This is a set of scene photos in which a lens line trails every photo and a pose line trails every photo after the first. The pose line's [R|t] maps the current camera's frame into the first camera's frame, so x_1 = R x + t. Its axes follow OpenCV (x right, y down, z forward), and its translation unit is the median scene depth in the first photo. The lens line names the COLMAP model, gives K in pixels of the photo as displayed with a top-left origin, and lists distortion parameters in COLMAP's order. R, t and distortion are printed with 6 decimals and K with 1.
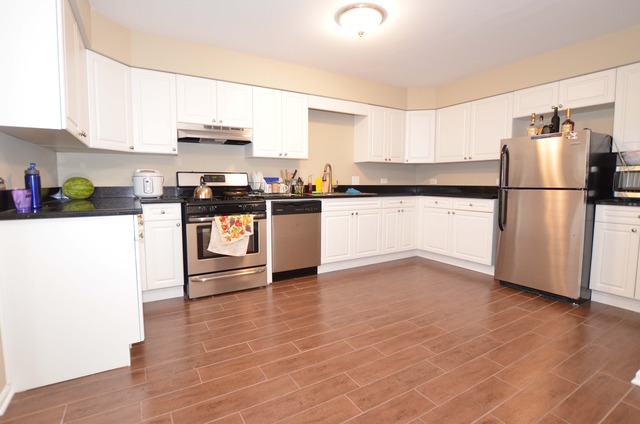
lens RADIAL K [[294.5, 0, 289.7], [0, 294.5, 205.4], [0, 0, 1]] dist [-0.026532, 0.001014]
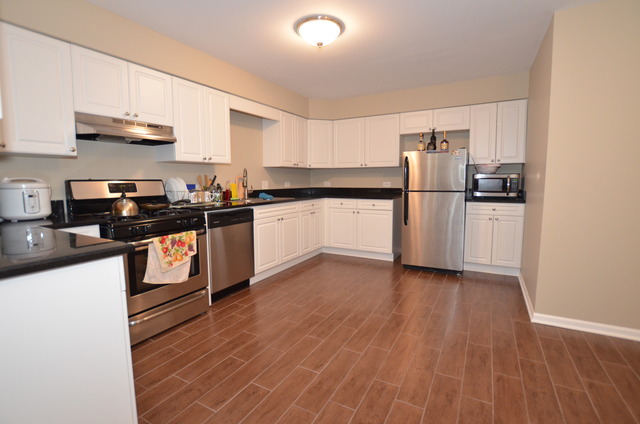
lens RADIAL K [[294.5, 0, 315.4], [0, 294.5, 207.5], [0, 0, 1]] dist [-0.026532, 0.001014]
pose [[0.868854, -0.053344, 0.492187, -0.212933], [0.051848, 0.998515, 0.016695, -0.027987], [-0.492346, 0.011014, 0.870330, 0.089022]]
